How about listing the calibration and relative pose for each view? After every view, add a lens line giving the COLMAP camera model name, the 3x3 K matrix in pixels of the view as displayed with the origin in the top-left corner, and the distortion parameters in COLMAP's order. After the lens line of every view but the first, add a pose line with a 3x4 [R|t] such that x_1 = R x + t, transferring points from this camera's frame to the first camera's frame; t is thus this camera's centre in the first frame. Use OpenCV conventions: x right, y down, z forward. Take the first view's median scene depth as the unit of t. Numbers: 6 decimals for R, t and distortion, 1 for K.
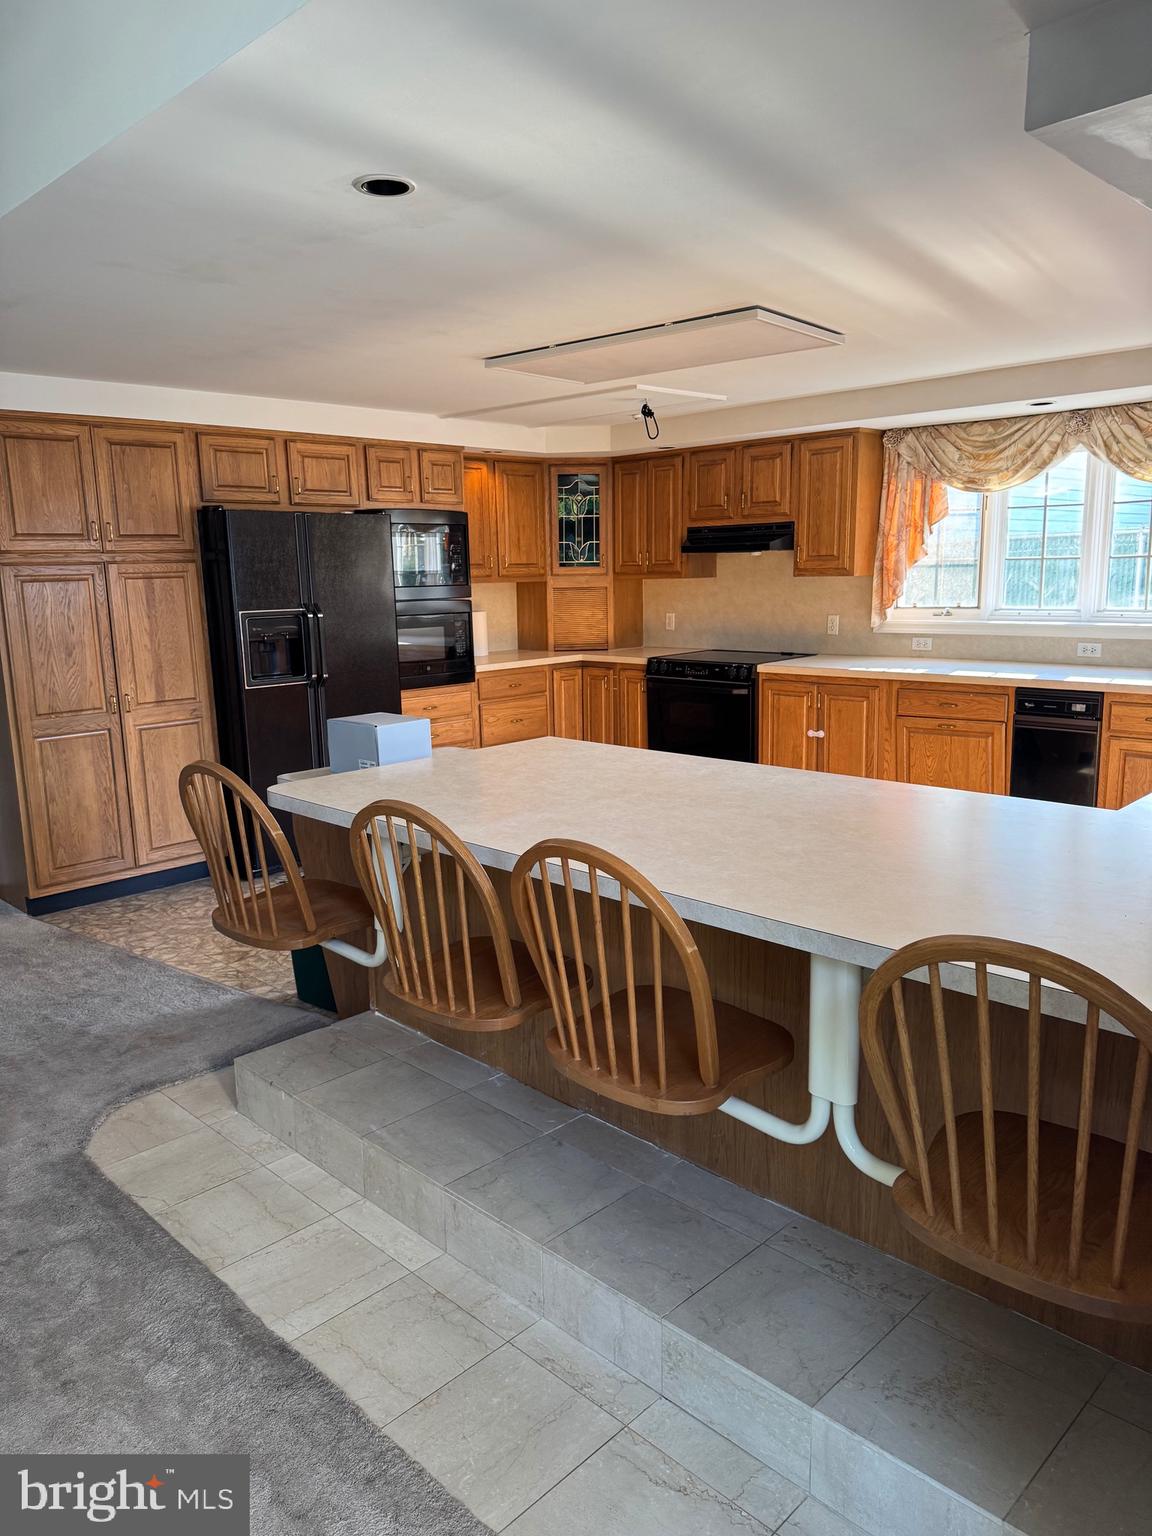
lens RADIAL K [[1081.3, 0, 577.2], [0, 1081.3, 774.9], [0, 0, 1]] dist [0.054418, -0.091019]
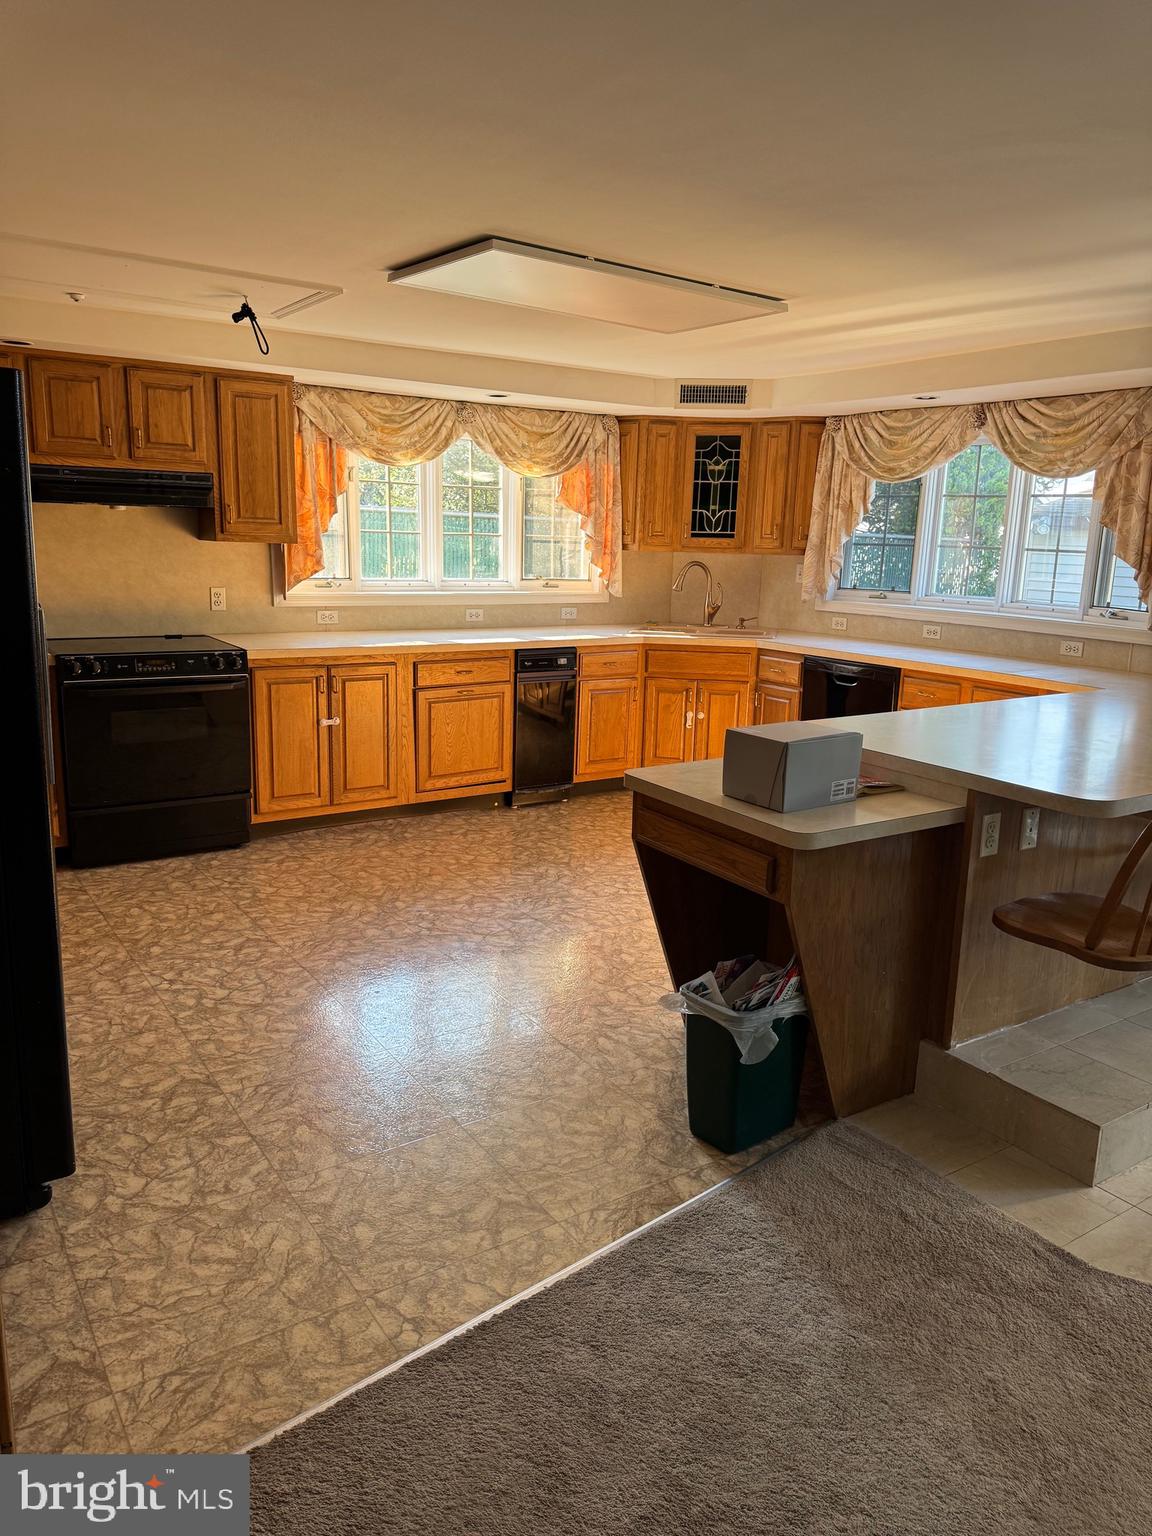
lens RADIAL K [[1081.3, 0, 576.1], [0, 1081.3, 771.2], [0, 0, 1]] dist [0.054418, -0.091019]
pose [[0.203837, -0.181582, 0.962018, -0.639603], [0.152622, 0.976528, 0.151983, -0.109470], [-0.967035, 0.115845, 0.226766, 0.645763]]
